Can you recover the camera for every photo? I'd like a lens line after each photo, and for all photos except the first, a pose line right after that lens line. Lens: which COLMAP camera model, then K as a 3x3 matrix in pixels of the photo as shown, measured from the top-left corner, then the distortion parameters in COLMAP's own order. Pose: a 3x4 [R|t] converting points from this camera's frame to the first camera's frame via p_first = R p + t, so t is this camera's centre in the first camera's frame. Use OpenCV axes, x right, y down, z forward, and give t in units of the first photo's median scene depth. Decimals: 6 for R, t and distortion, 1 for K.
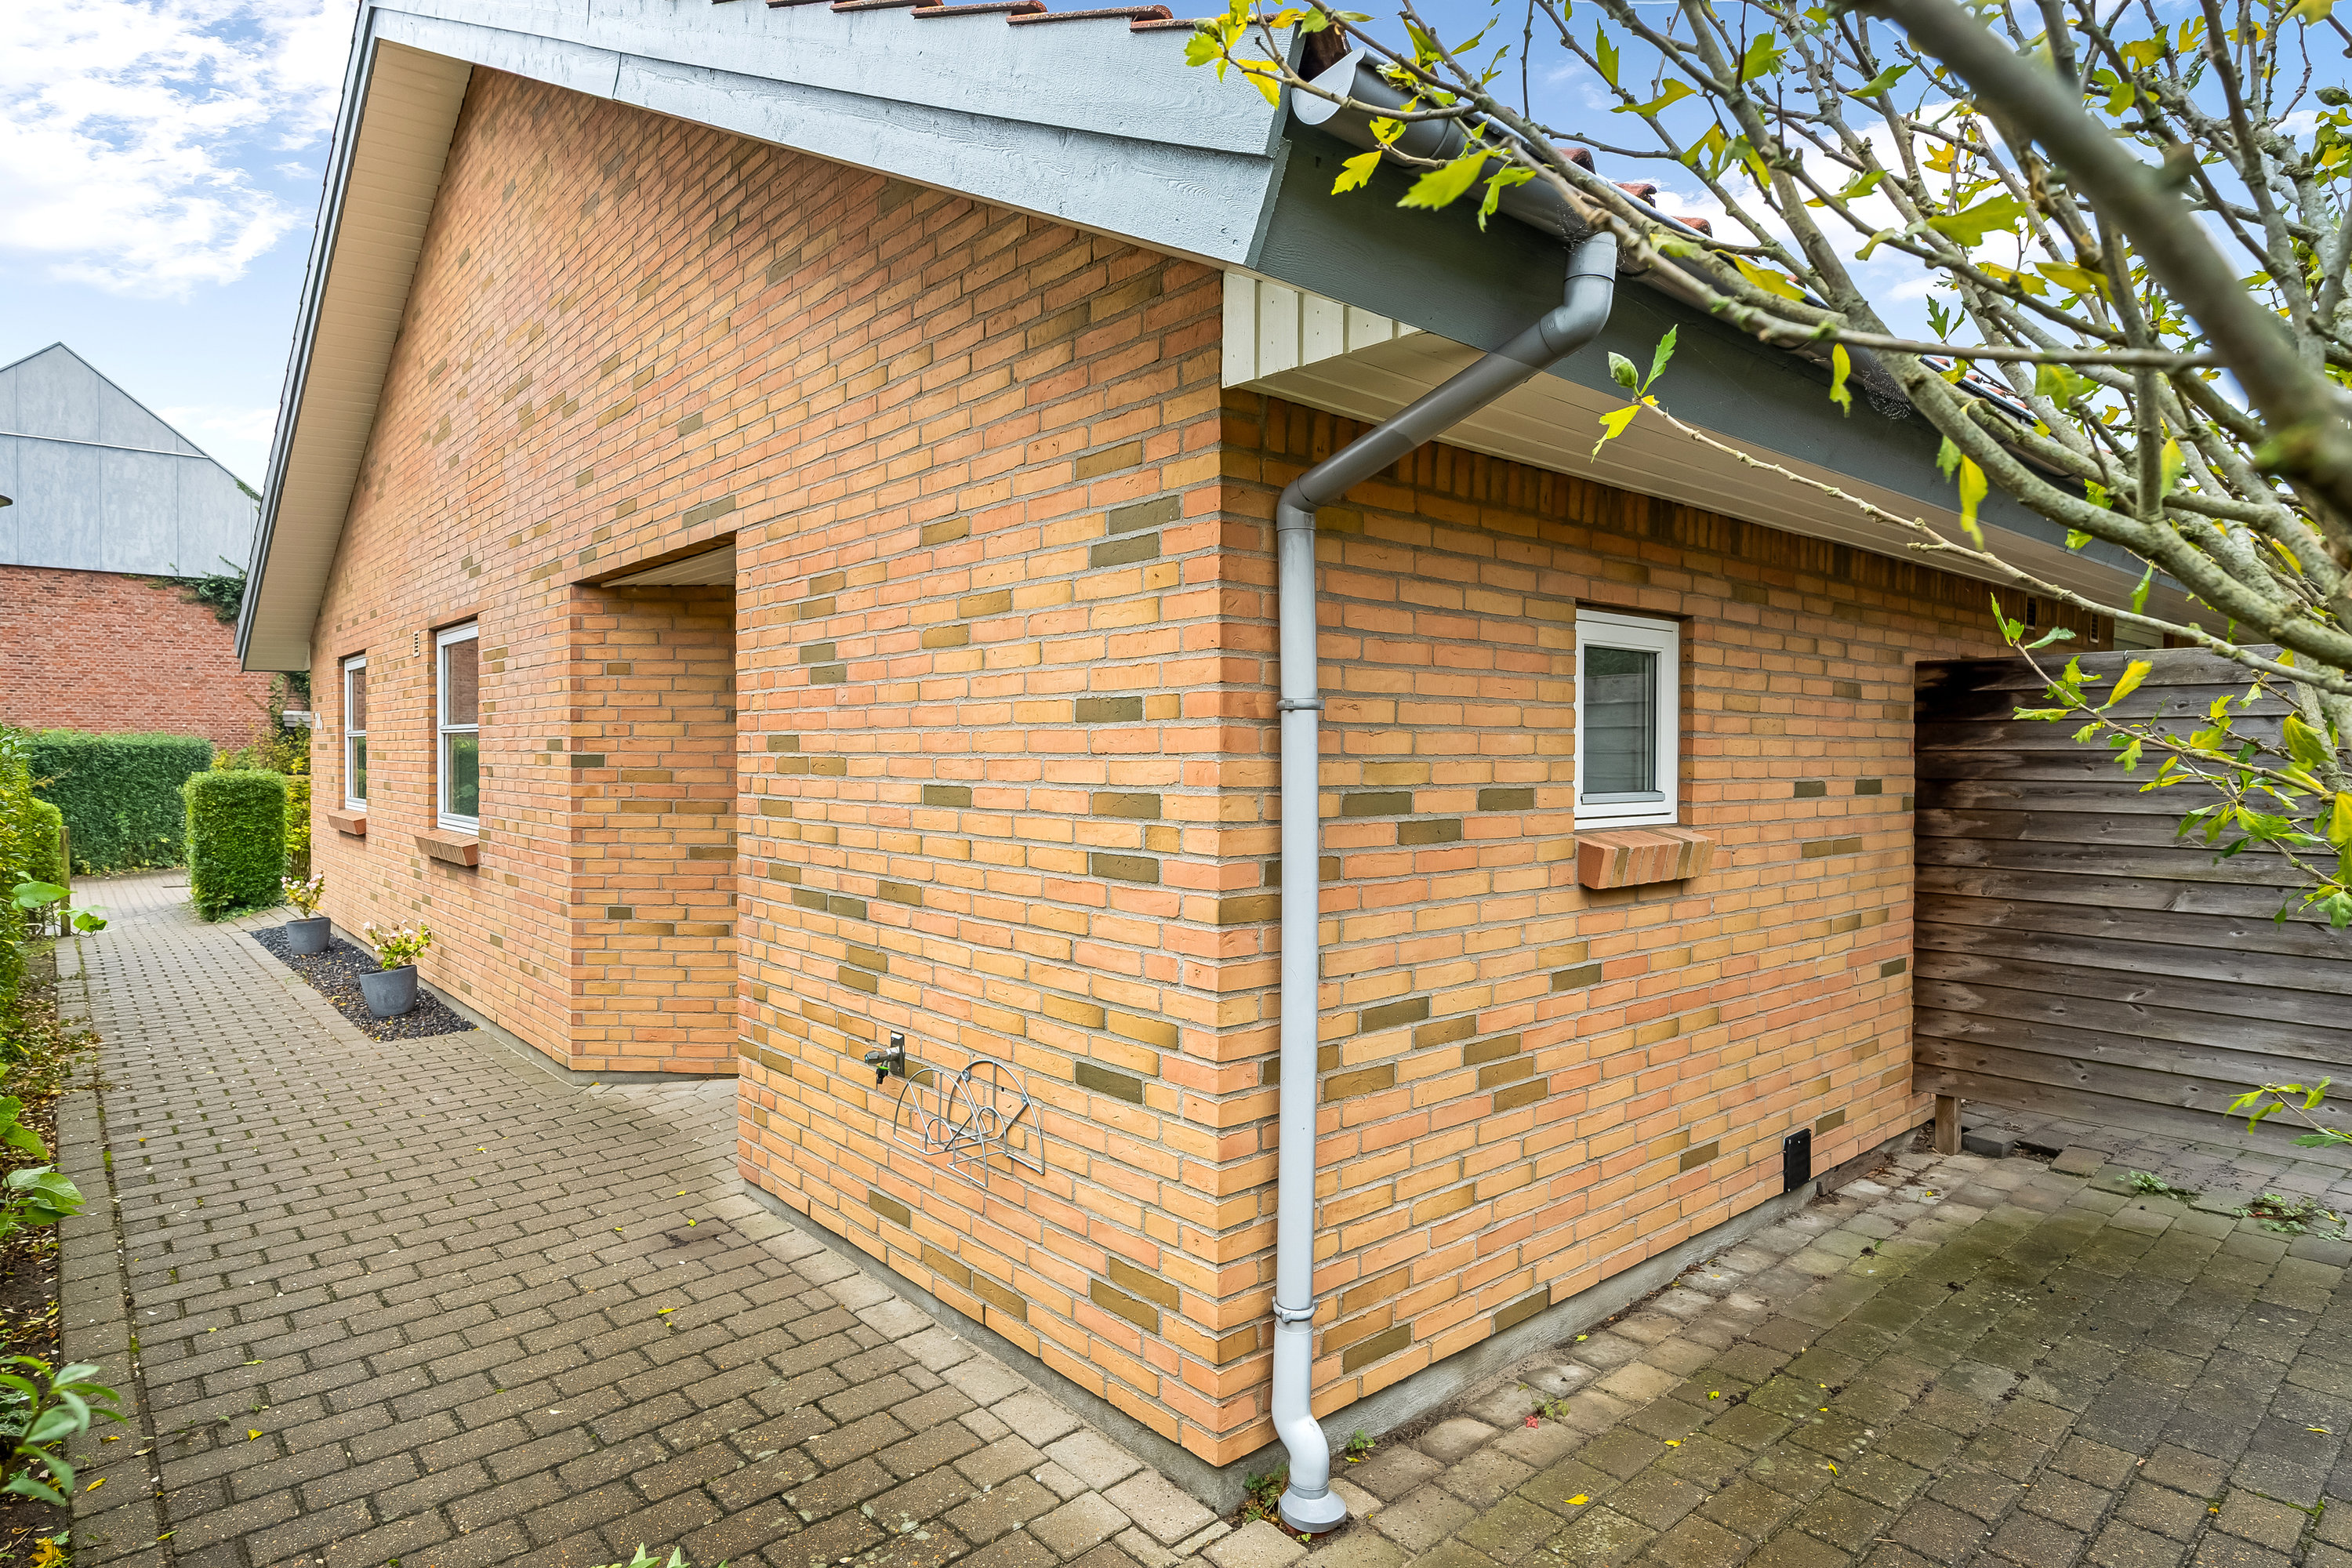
lens RADIAL K [[1277.3, 0, 1178.3], [0, 1277.3, 774.5], [0, 0, 1]] dist [0.003718, 0.000216]
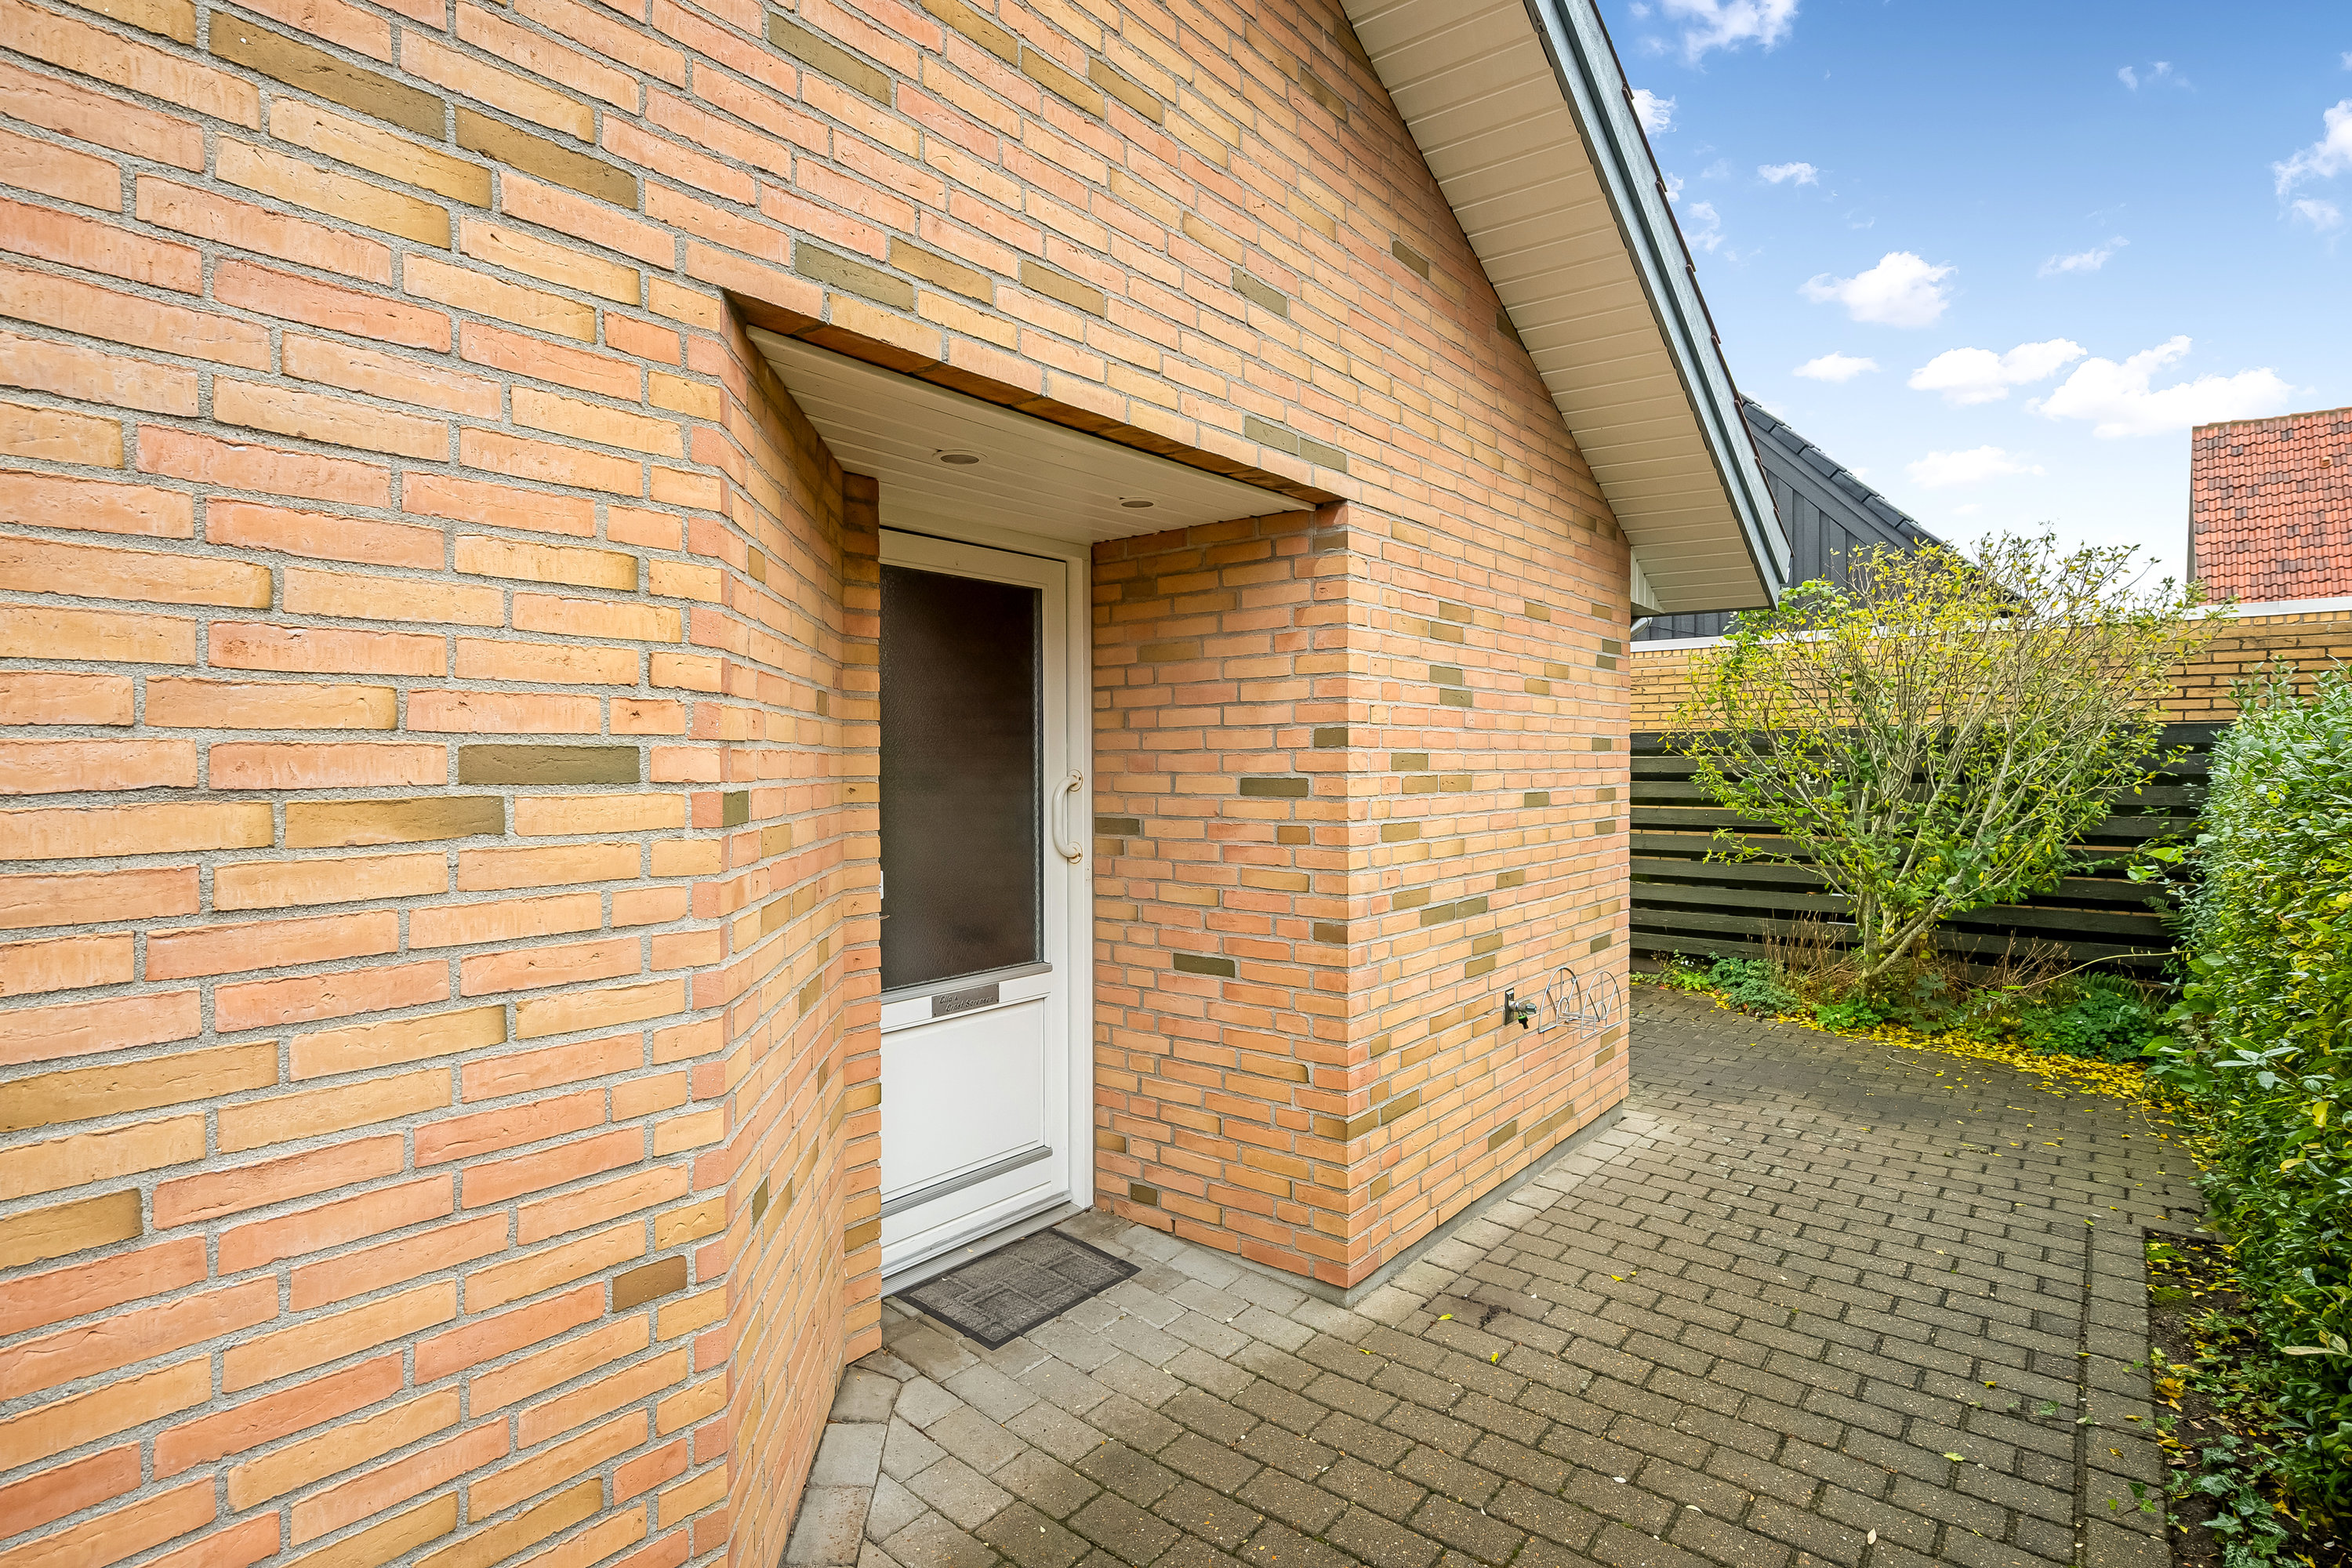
lens RADIAL K [[1150.1, 0, 1177.5], [0, 1150.1, 779.1], [0, 0, 1]] dist [0.002756, 0.000379]
pose [[-0.164808, -0.018675, 0.986149, -1.246305], [0.018057, 0.999596, 0.021947, -0.037126], [-0.986160, 0.021424, -0.164404, 1.457762]]
